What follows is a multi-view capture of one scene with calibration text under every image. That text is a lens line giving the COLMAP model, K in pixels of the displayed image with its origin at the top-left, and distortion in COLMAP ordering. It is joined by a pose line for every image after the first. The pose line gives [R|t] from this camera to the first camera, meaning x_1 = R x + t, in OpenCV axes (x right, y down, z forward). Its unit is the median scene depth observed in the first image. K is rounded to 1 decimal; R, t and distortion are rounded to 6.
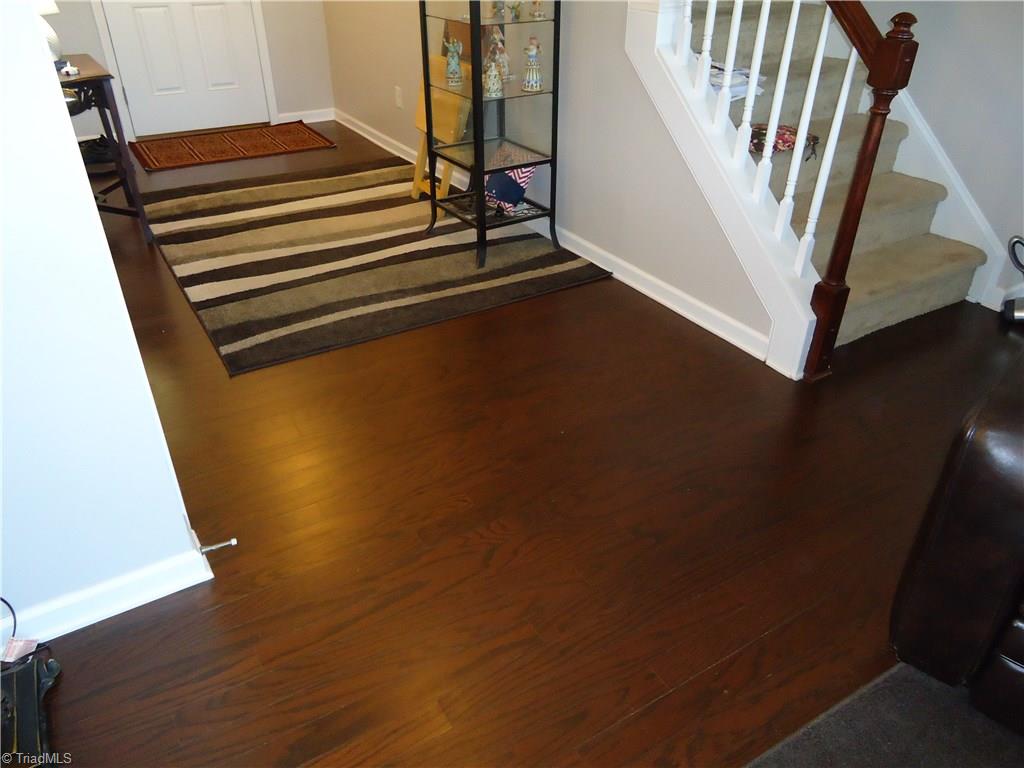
lens RADIAL K [[750.6, 0, 514.4], [0, 750.6, 381.2], [0, 0, 1]] dist [0.001821, -0.000584]
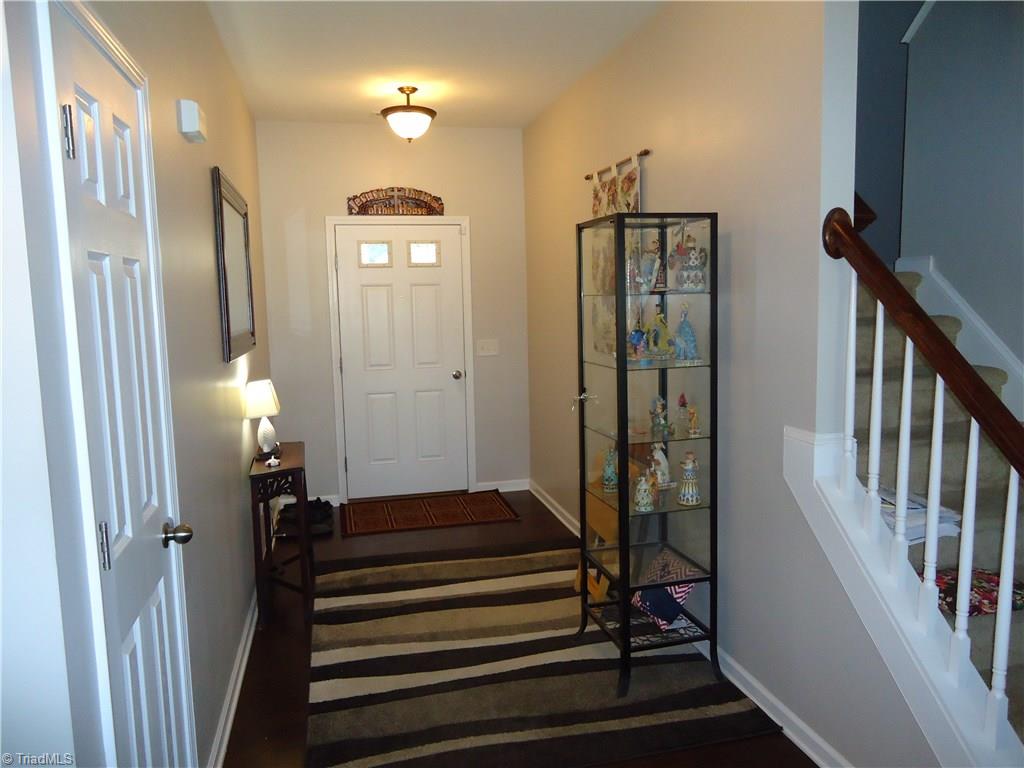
lens RADIAL K [[750.6, 0, 514.4], [0, 750.6, 381.2], [0, 0, 1]] dist [0.001821, -0.000584]
pose [[0.952579, 0.008527, -0.304171, 0.093675], [-0.136090, 0.906003, -0.400797, -0.113466], [0.272162, 0.423185, 0.864200, 0.064468]]
